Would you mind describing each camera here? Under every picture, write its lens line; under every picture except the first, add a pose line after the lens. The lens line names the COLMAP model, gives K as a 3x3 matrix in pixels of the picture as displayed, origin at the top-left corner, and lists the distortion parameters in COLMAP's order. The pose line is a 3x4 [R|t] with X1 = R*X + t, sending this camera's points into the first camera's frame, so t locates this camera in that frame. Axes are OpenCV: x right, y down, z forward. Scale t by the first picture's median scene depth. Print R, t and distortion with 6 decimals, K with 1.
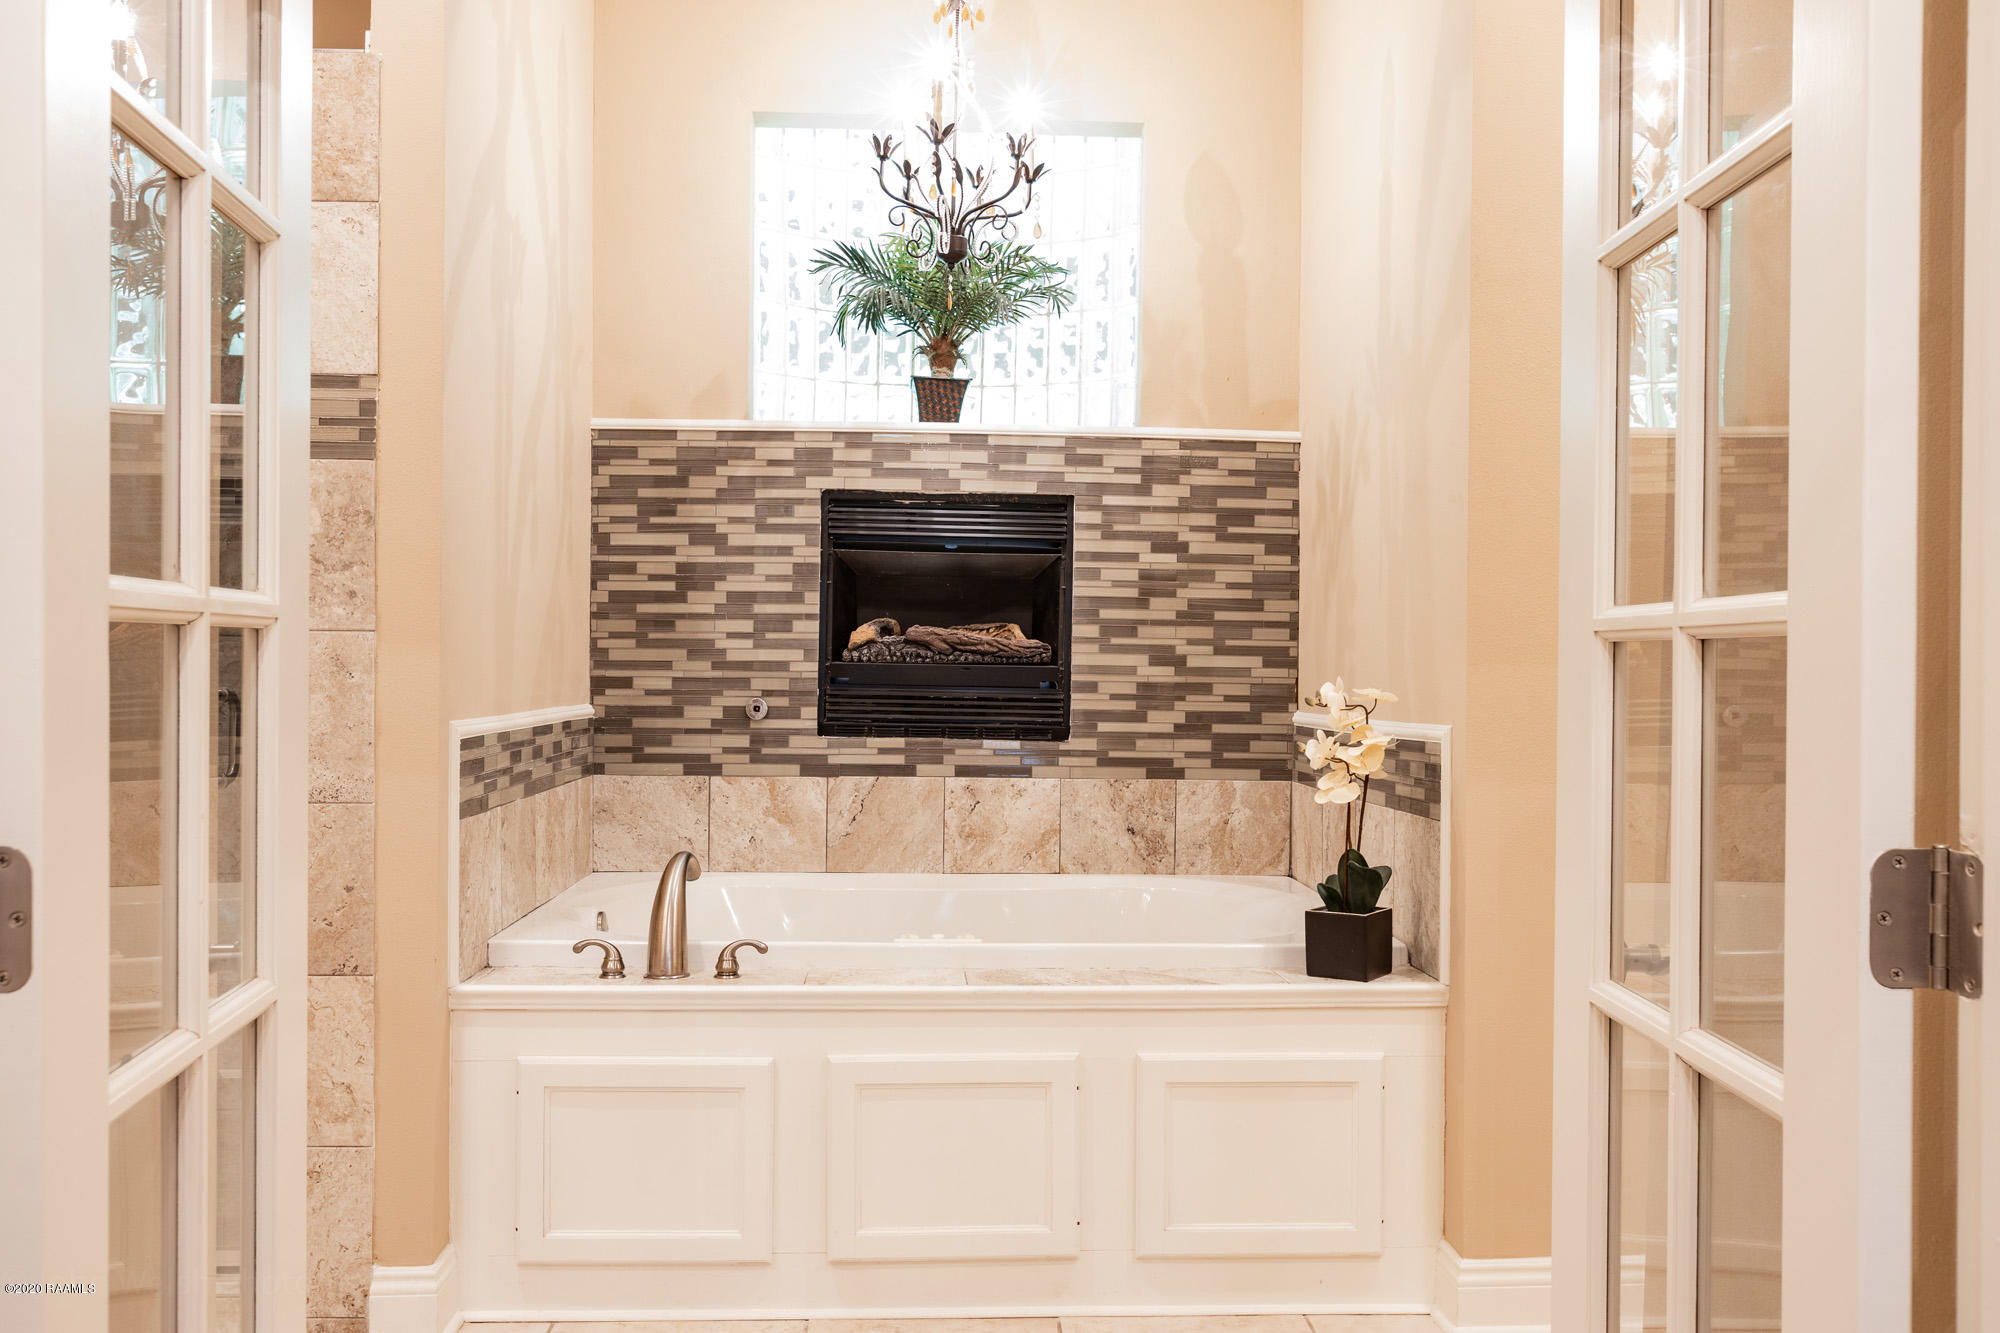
lens RADIAL K [[1688.4, 0, 1000.0], [0, 1688.4, 666.5], [0, 0, 1]] dist [-0.004961, -0.000841]
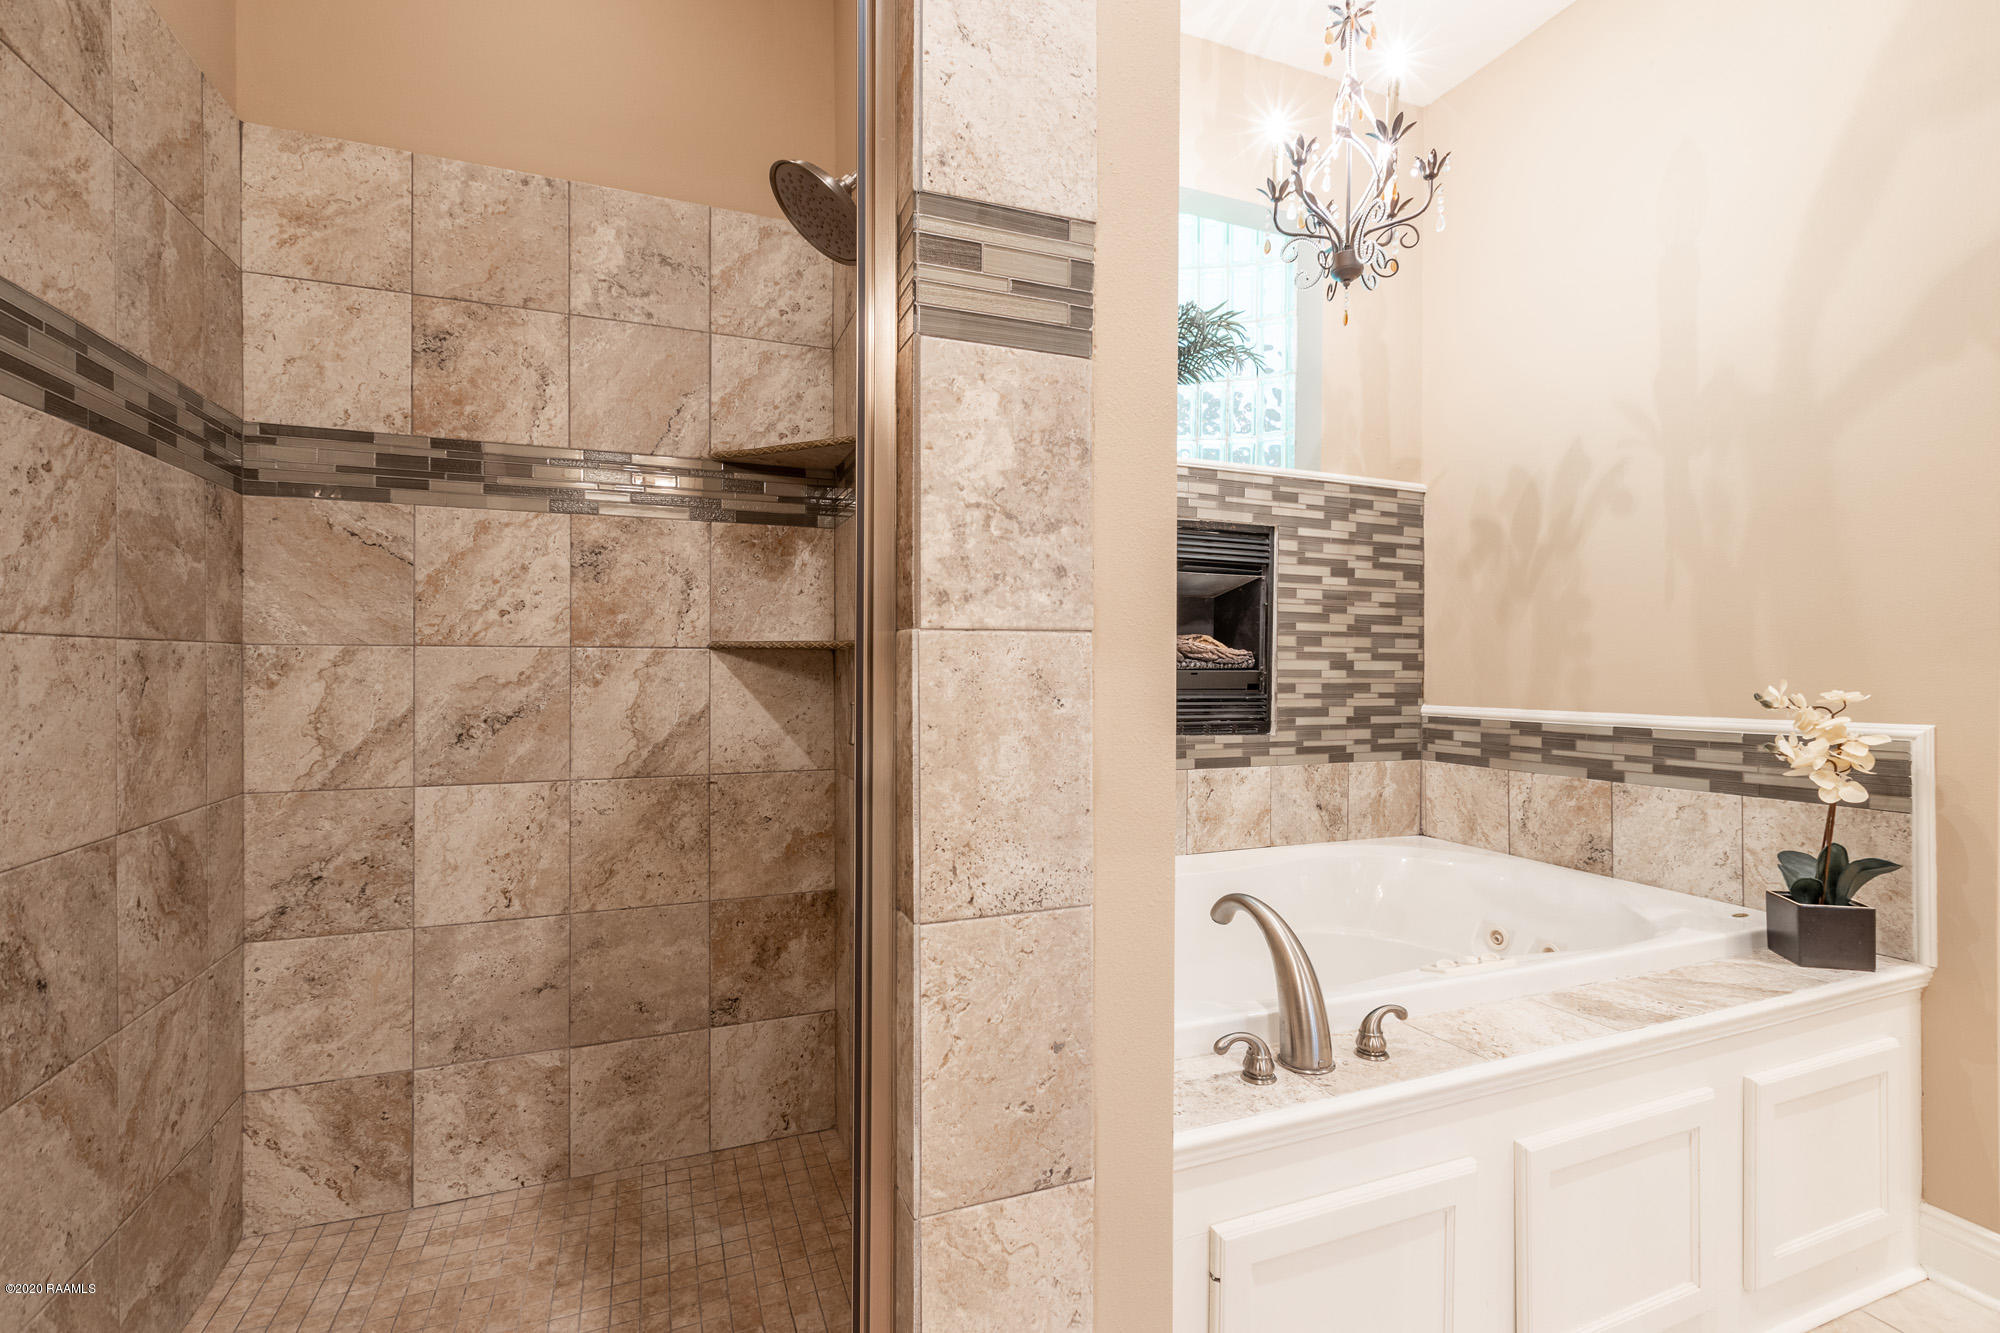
lens RADIAL K [[893.6, 0, 995.8], [0, 893.6, 665.2], [0, 0, 1]] dist [0.001077, -0.000149]
pose [[0.944812, -0.008031, 0.327515, -0.348294], [0.008279, 0.999966, 0.000637, -0.006001], [-0.327509, 0.002109, 0.944846, 0.472203]]
